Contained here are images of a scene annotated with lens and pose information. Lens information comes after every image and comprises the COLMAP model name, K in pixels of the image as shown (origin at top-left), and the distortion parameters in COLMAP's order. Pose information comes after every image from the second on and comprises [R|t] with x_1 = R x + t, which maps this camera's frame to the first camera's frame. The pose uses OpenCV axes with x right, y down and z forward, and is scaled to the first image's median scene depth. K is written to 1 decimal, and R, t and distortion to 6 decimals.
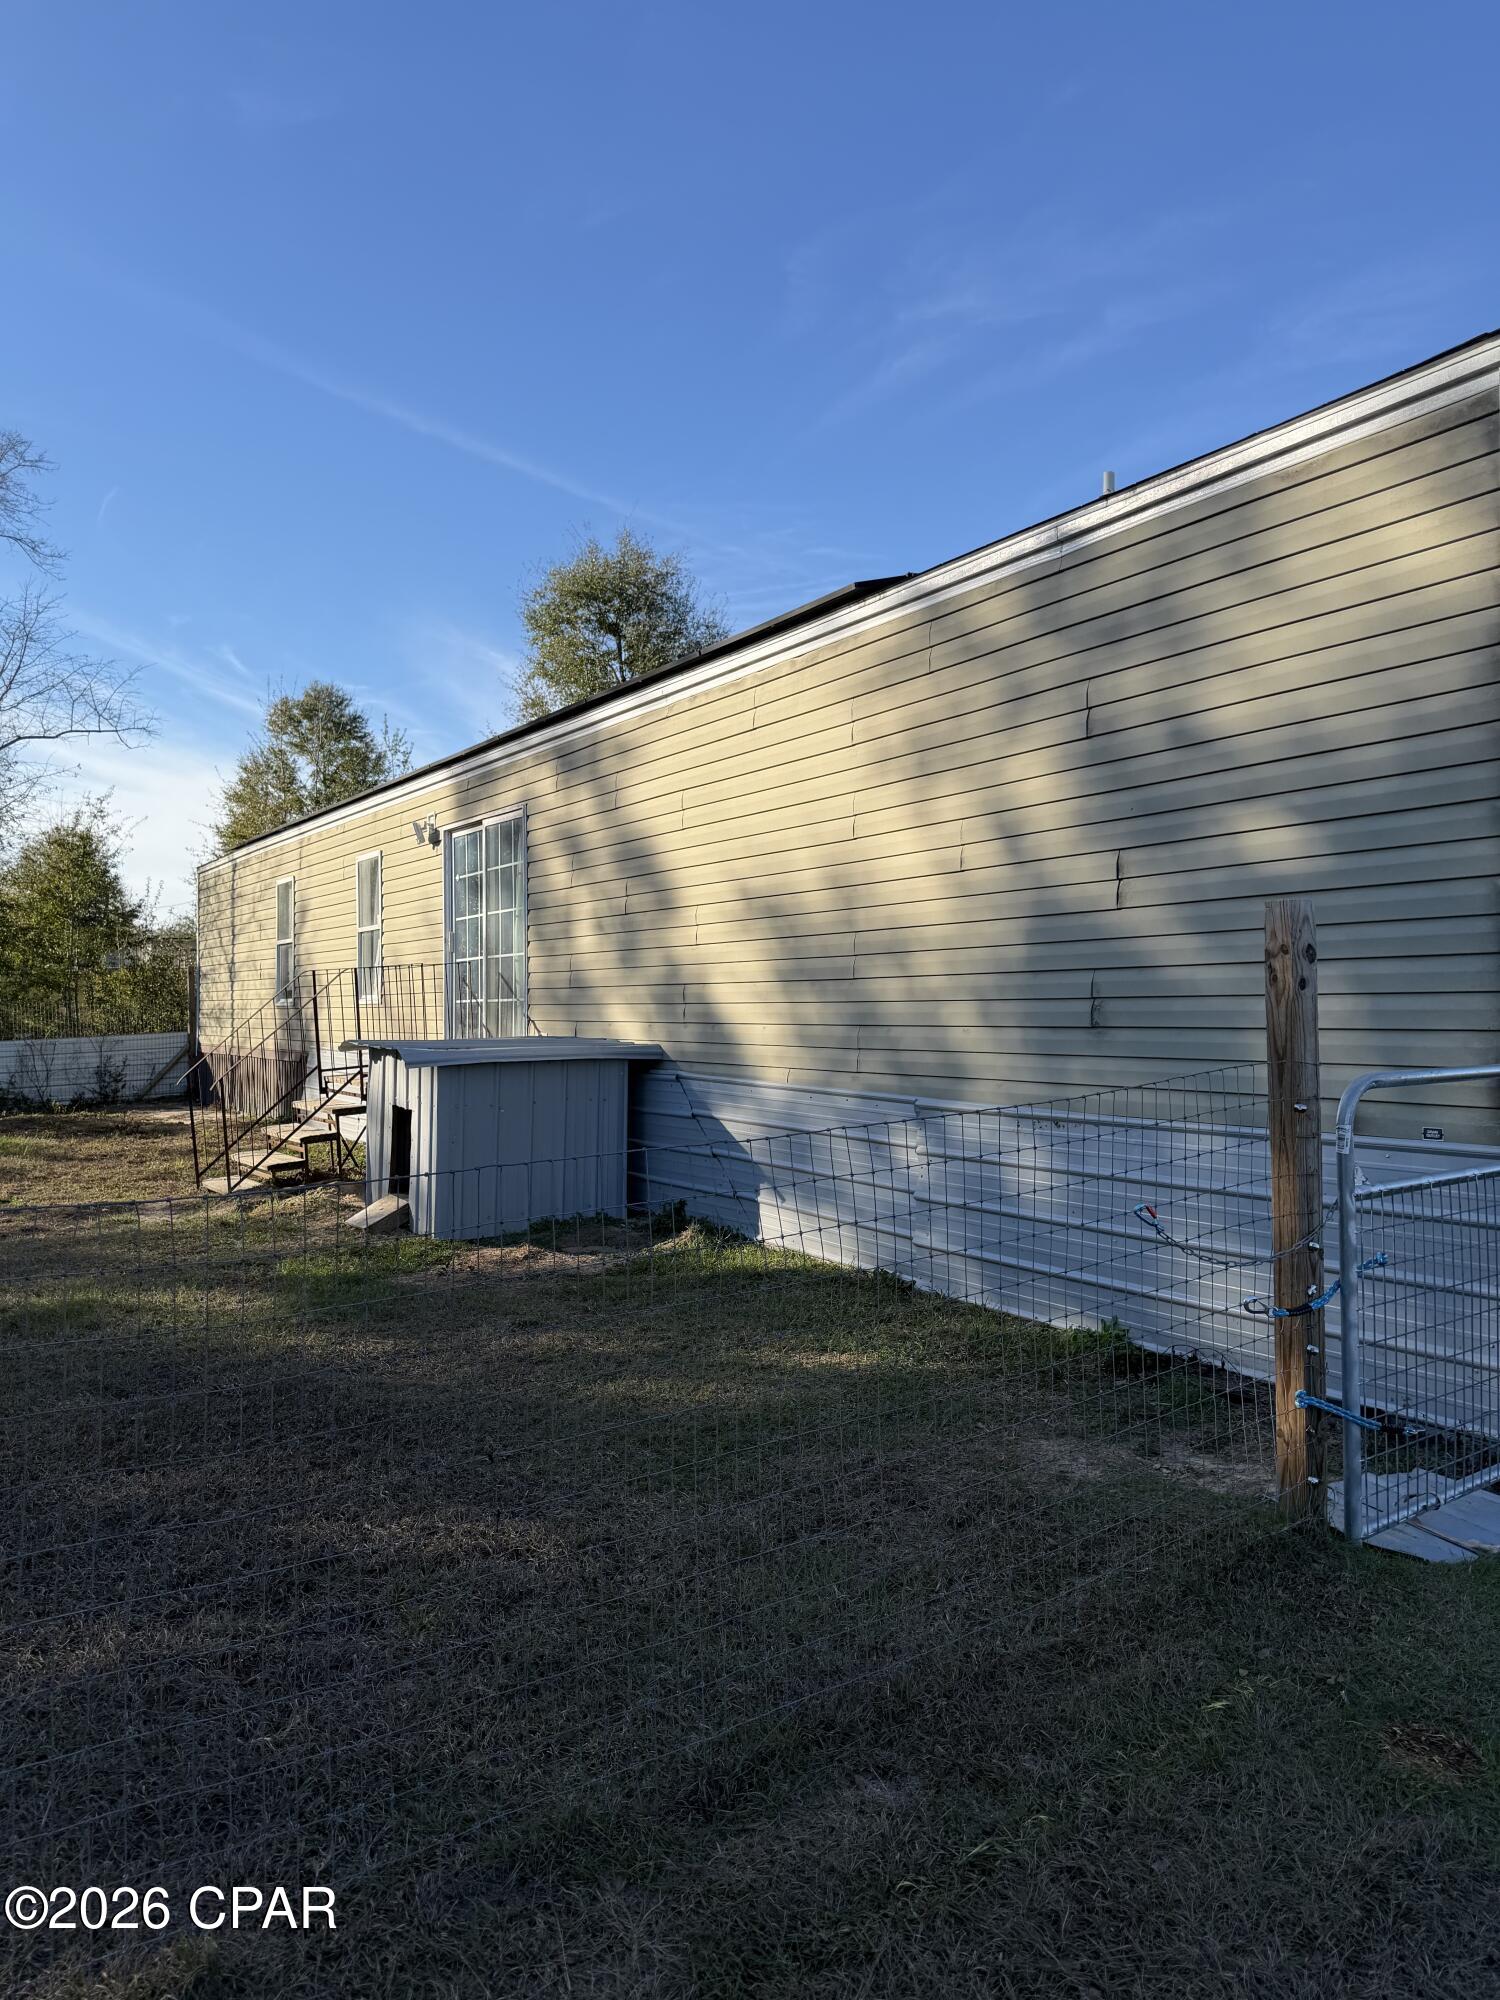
lens RADIAL K [[1462.0, 0, 750.0], [0, 1462.0, 1000.0], [0, 0, 1]] dist [0.002019, -0.000037]
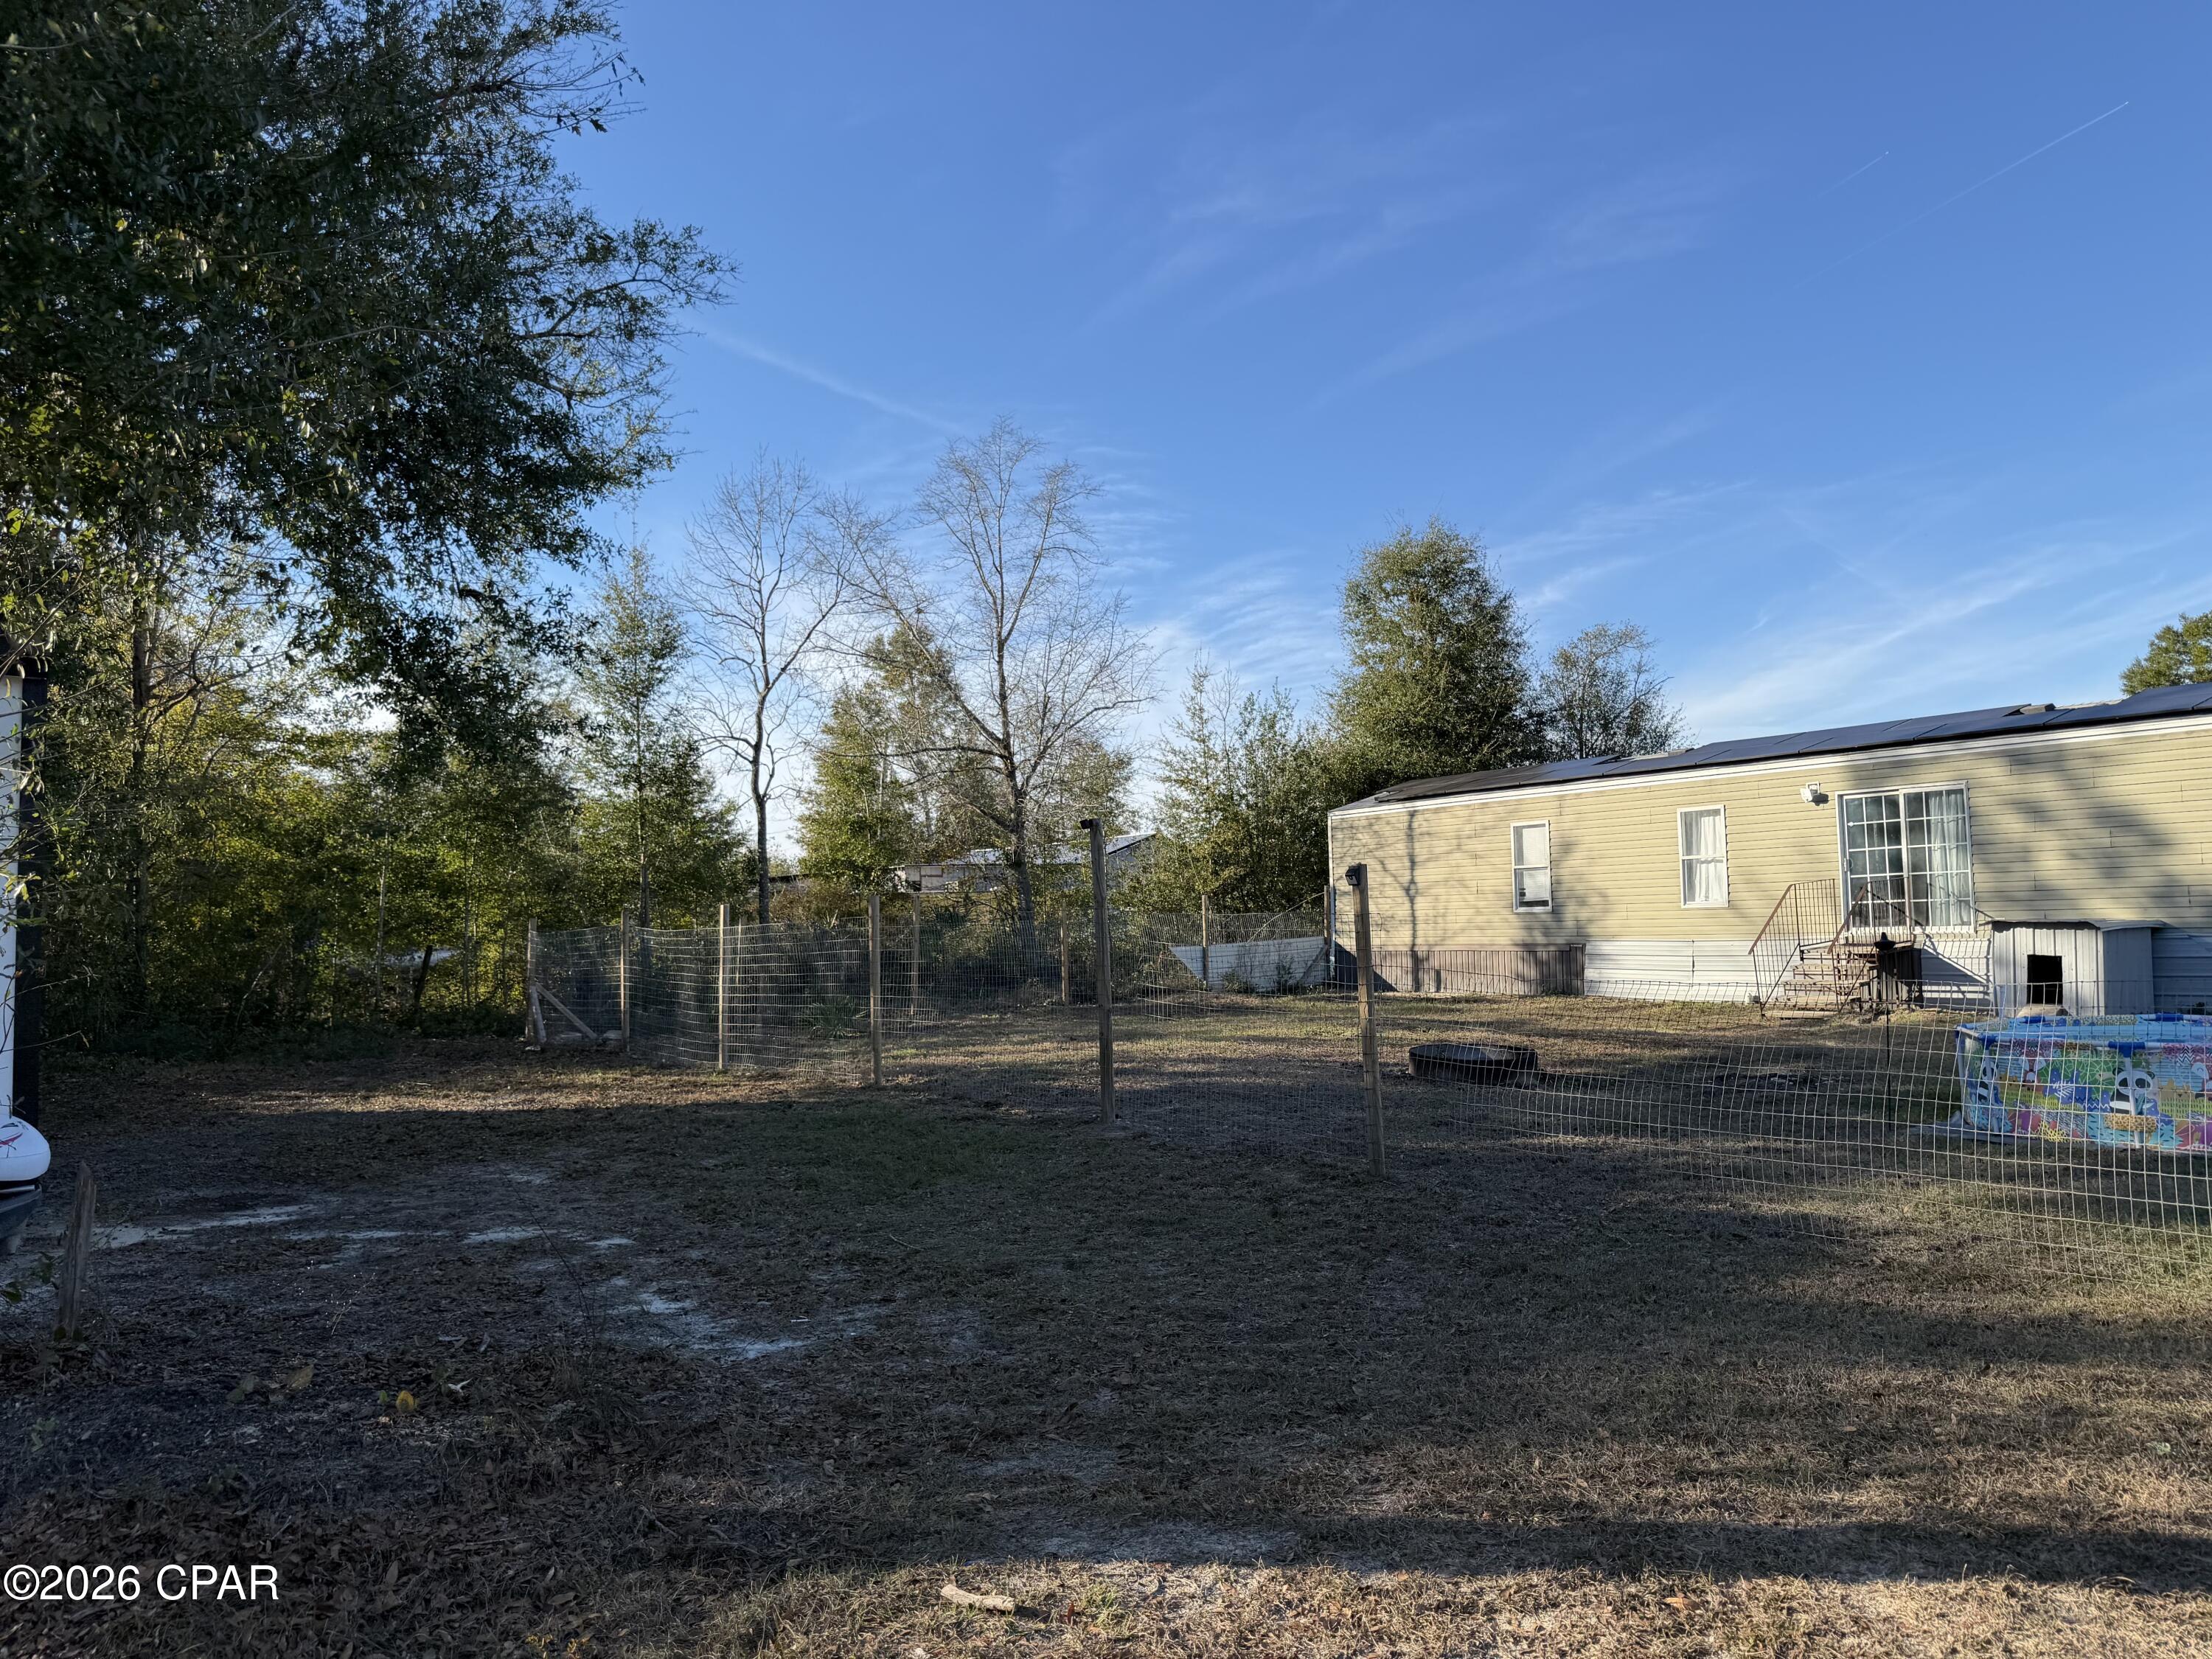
lens RADIAL K [[1528.6, 0, 1106.0], [0, 1528.6, 829.5], [0, 0, 1]] dist [-0.085495, -0.000673]
pose [[0.999992, -0.003719, 0.001306, -1.388824], [0.003792, 0.998097, -0.061544, 0.023401], [-0.001075, 0.061548, 0.998104, -0.831764]]
